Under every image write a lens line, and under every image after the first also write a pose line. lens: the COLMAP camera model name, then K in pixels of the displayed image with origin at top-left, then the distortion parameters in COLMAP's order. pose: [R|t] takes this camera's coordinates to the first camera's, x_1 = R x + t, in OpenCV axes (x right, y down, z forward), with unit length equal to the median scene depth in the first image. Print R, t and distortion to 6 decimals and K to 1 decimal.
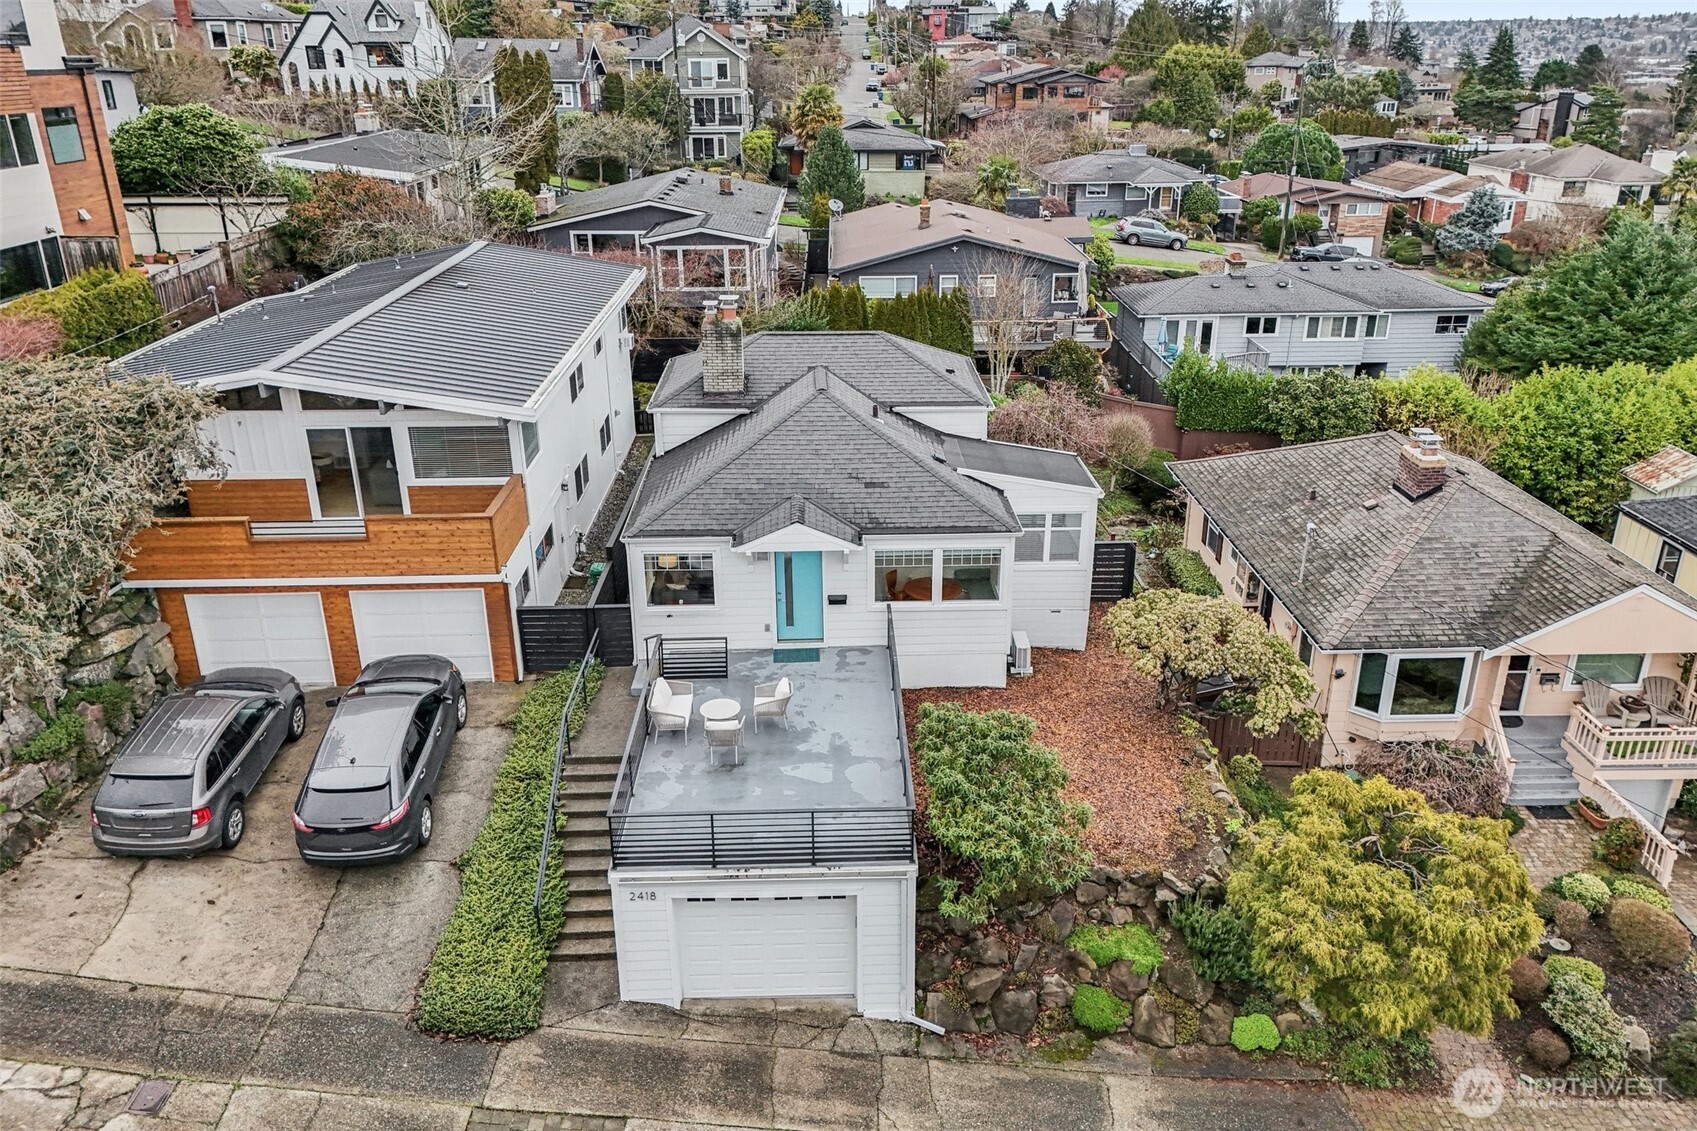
lens RADIAL K [[1257.5, 0, 852.2], [0, 1257.5, 553.1], [0, 0, 1]] dist [0.055210, -0.042436]
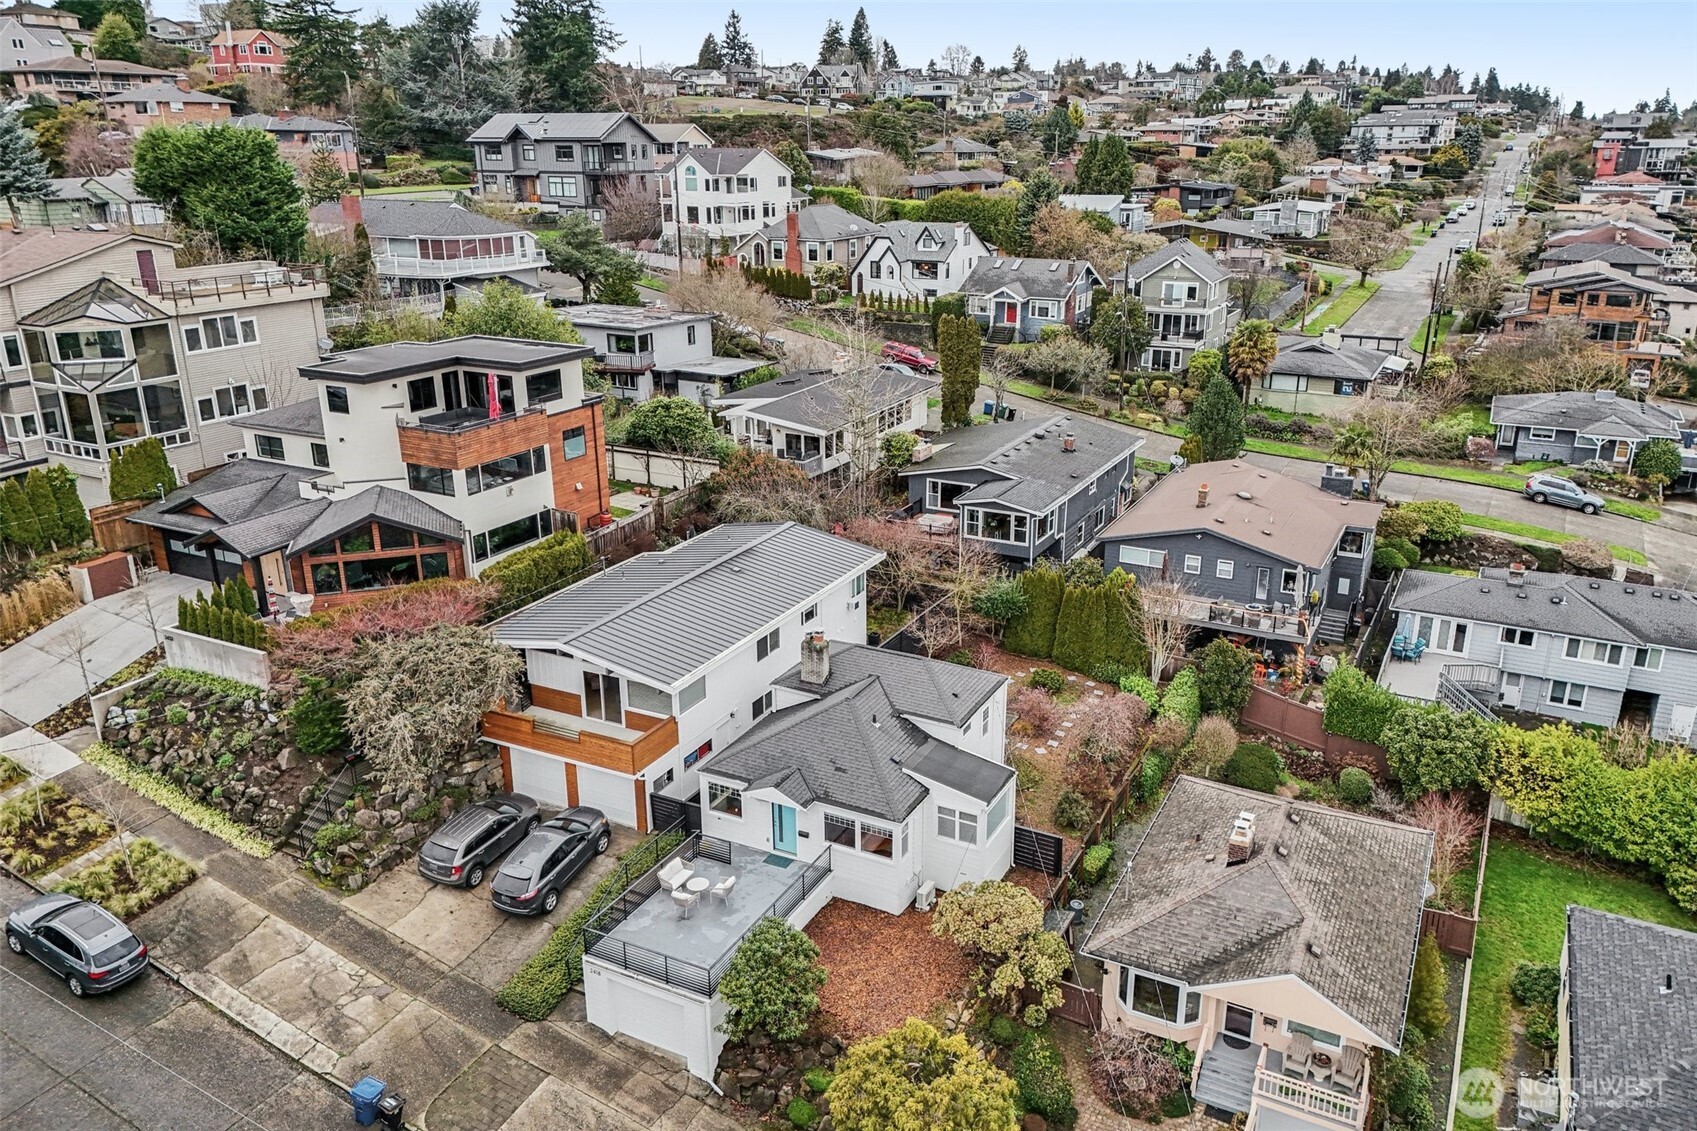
lens RADIAL K [[1261.3, 0, 861.7], [0, 1261.3, 567.3], [0, 0, 1]] dist [0.077992, -0.070804]
pose [[0.876097, 0.159930, -0.454837, 0.922312], [-0.180710, 0.983534, -0.002249, -0.389056], [0.446988, 0.084164, 0.890572, -0.597408]]
